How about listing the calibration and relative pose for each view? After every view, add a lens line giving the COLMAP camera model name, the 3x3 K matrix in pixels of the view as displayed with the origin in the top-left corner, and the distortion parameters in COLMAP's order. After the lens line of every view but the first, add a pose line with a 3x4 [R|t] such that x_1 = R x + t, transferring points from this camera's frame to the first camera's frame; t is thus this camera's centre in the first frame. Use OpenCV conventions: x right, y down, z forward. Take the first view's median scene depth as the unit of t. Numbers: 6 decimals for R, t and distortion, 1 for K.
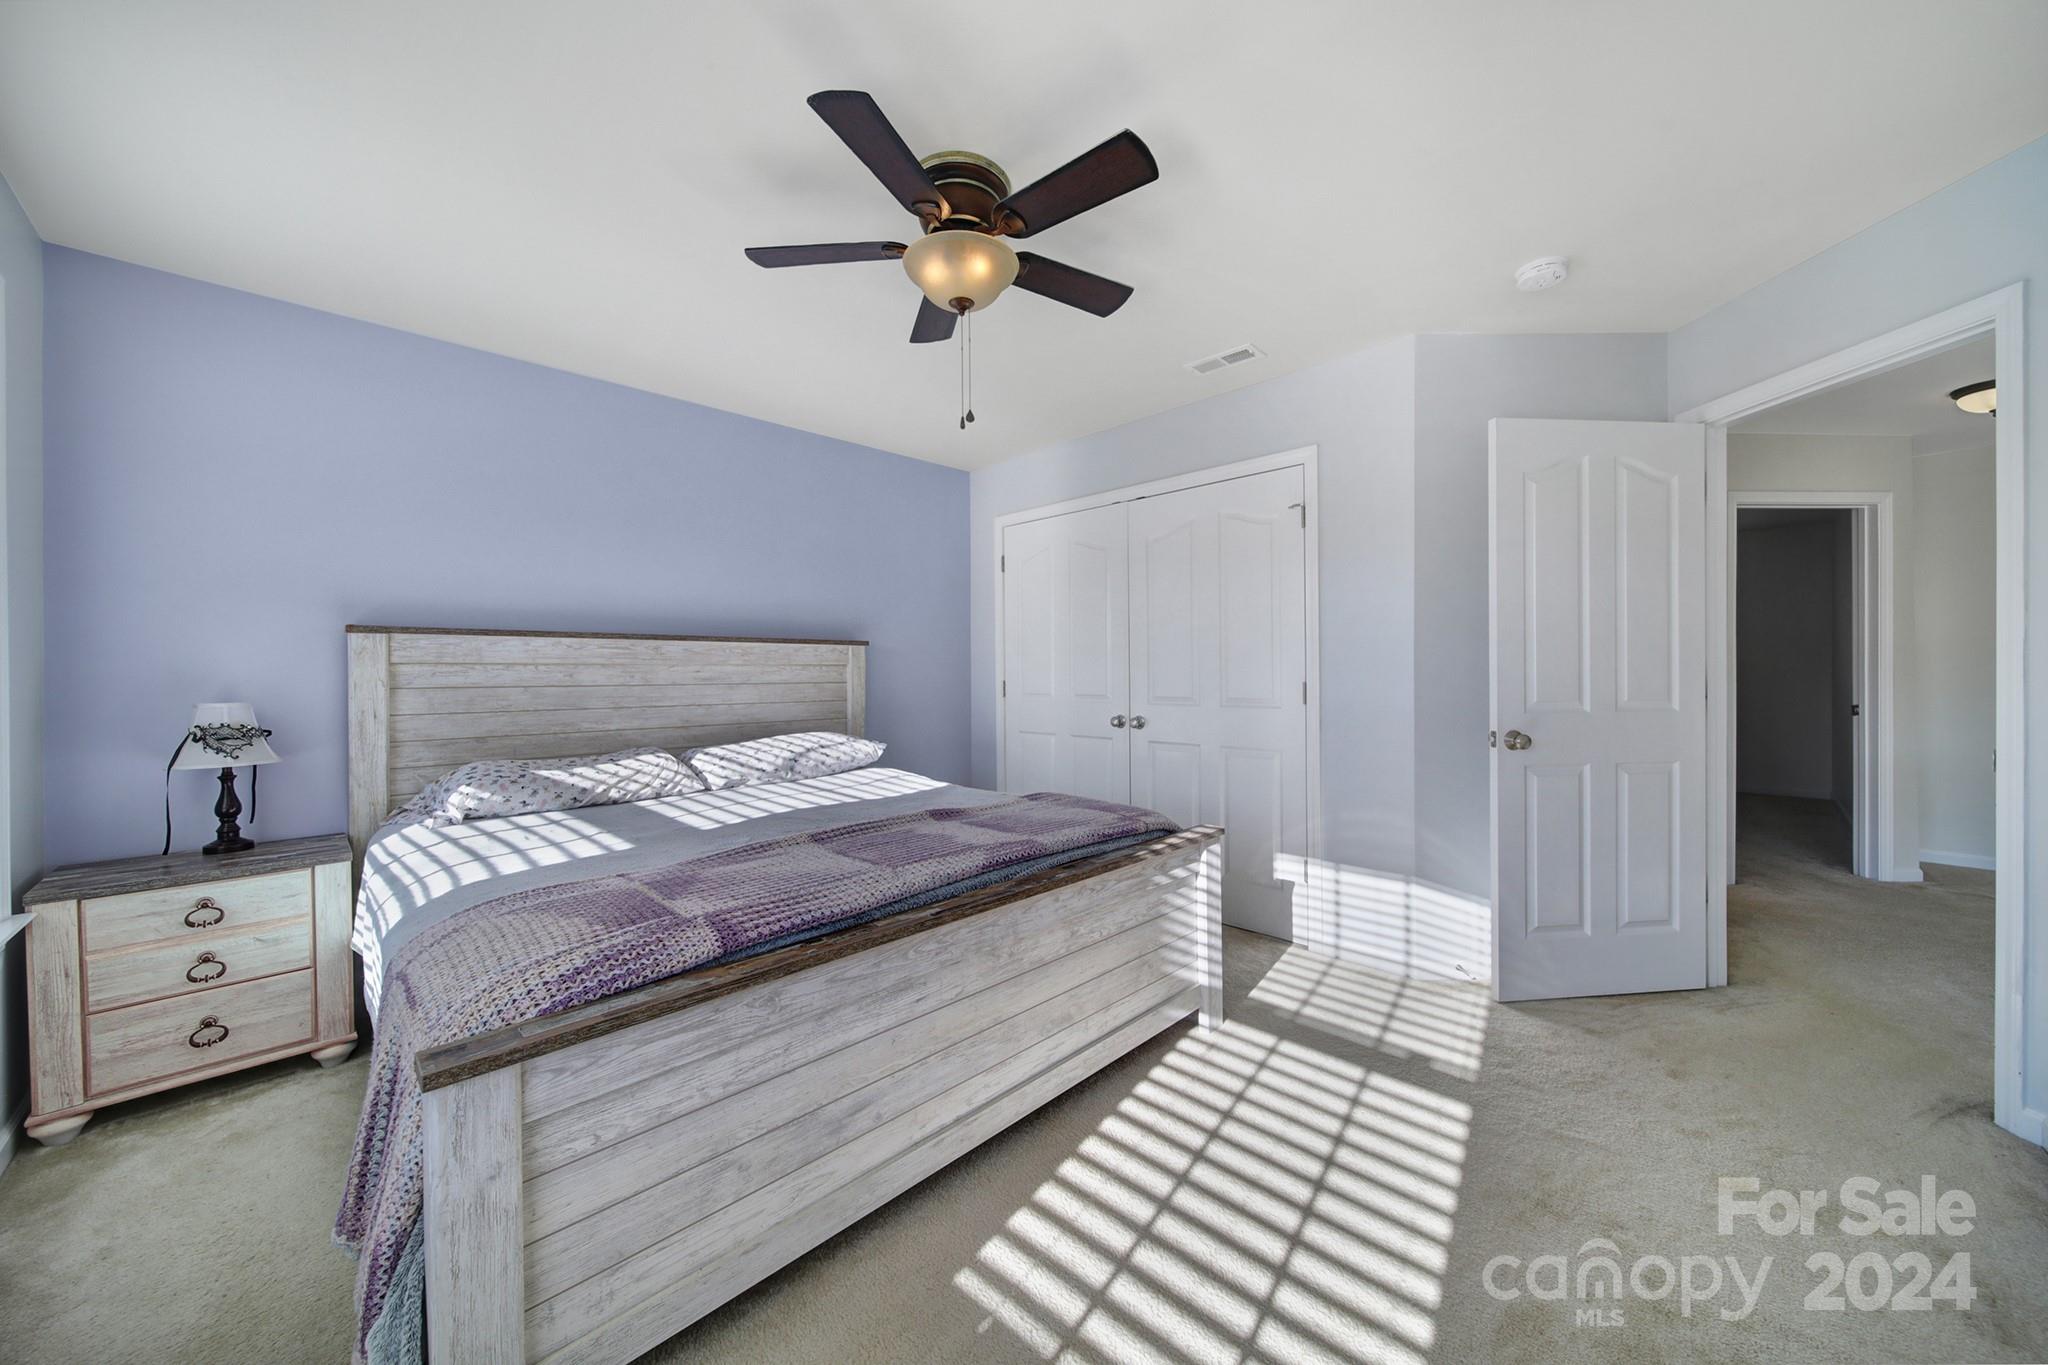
lens RADIAL K [[724.1, 0, 1027.8], [0, 724.1, 678.6], [0, 0, 1]] dist [-0.000655, -0.000373]
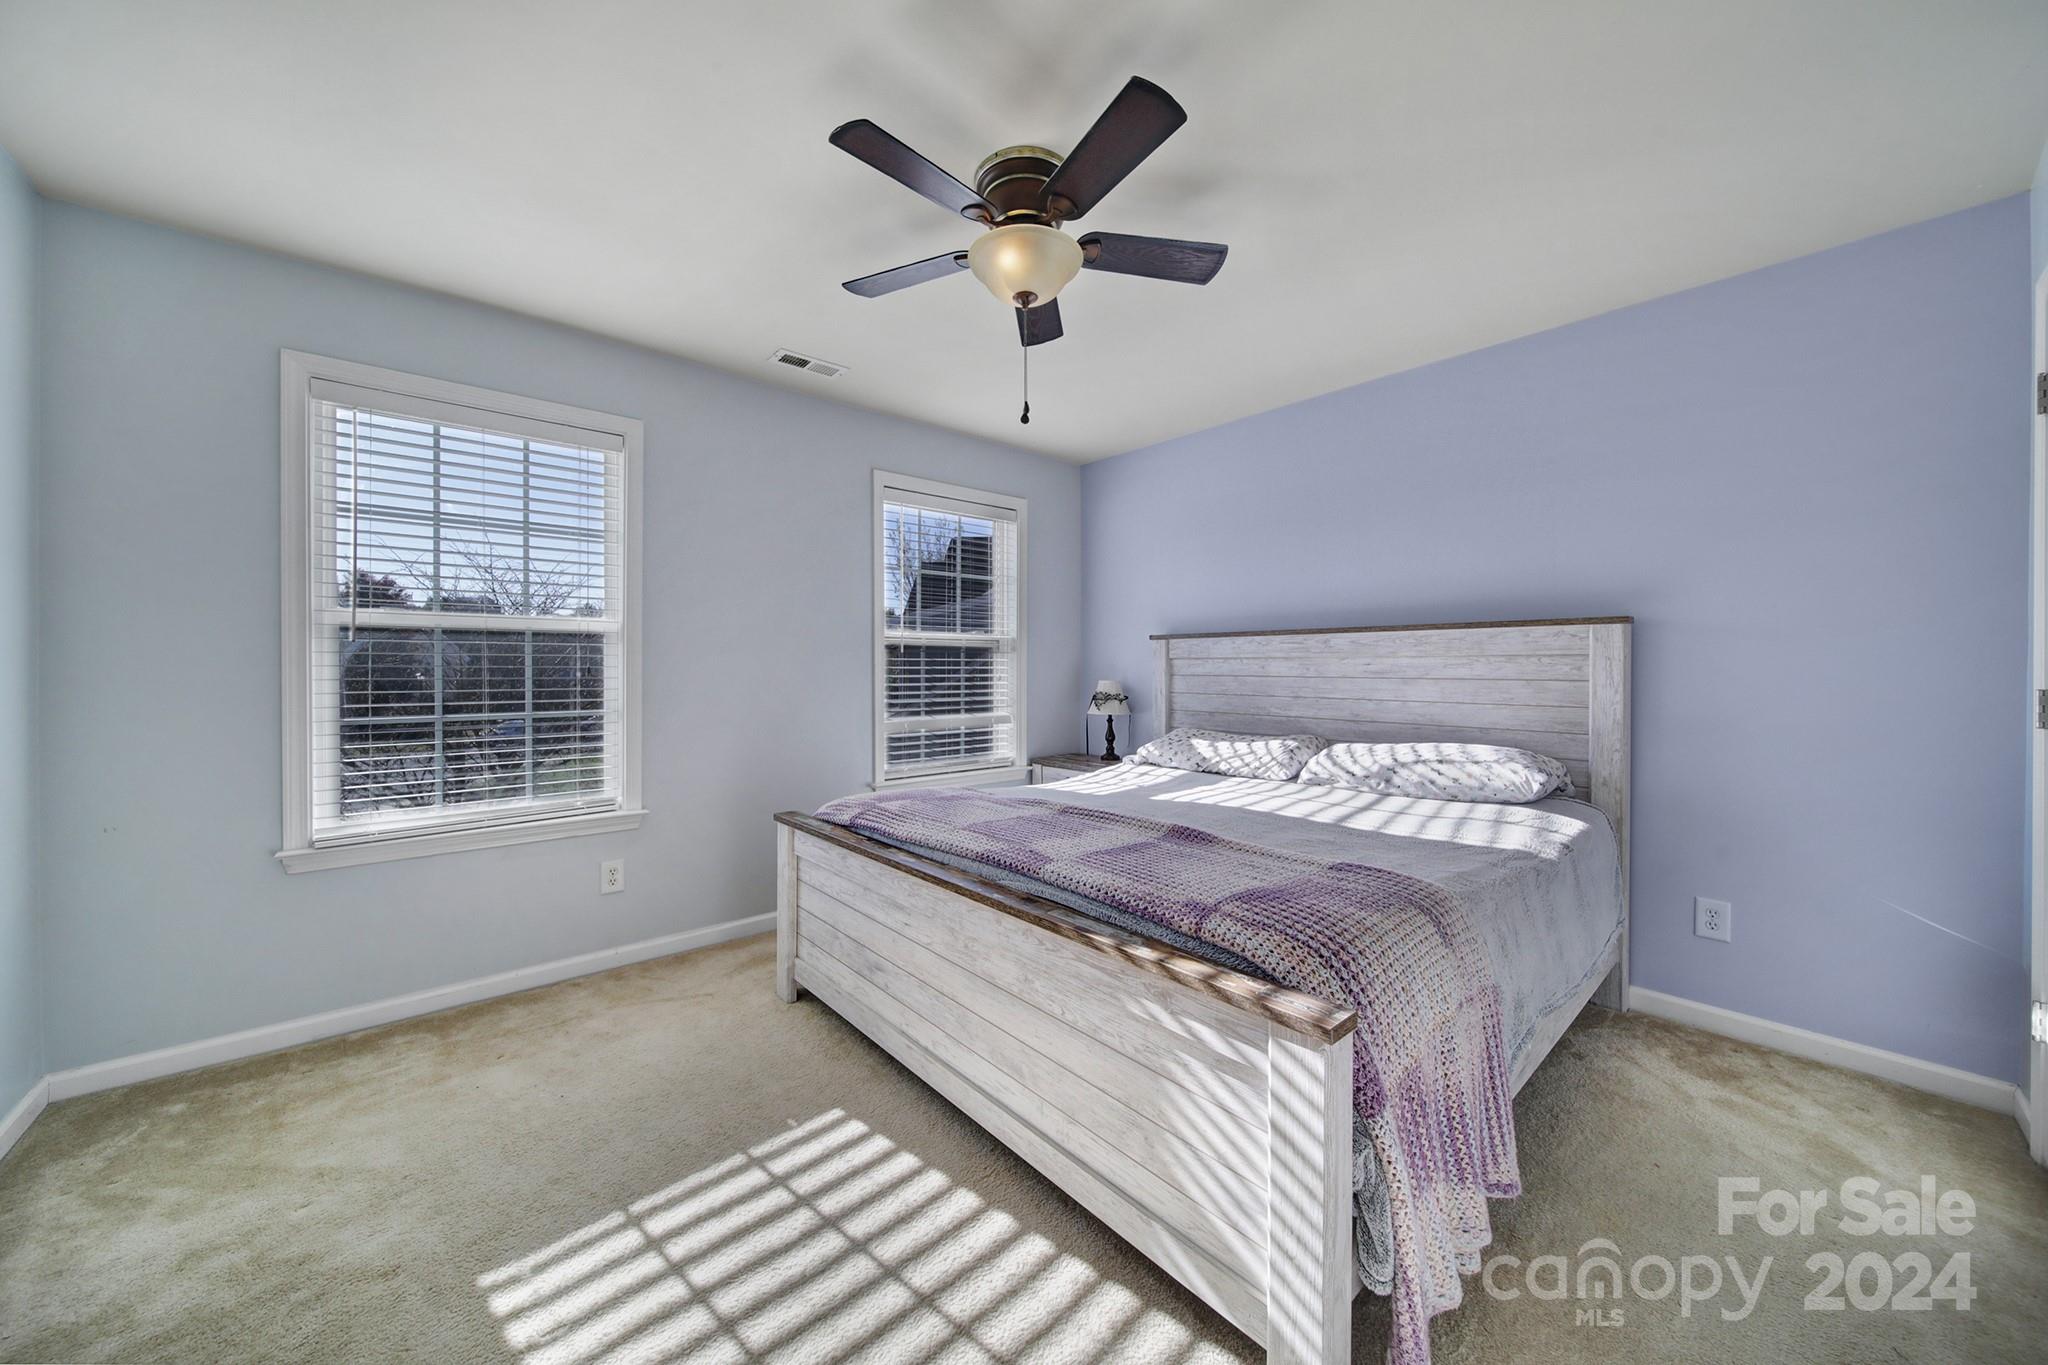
lens RADIAL K [[724.1, 0, 1027.8], [0, 724.1, 678.6], [0, 0, 1]] dist [-0.000655, -0.000373]
pose [[-0.072105, 0.023555, -0.997119, 0.685787], [-0.006169, 0.999691, 0.024062, -0.014236], [0.997378, 0.007886, -0.071937, 0.811549]]
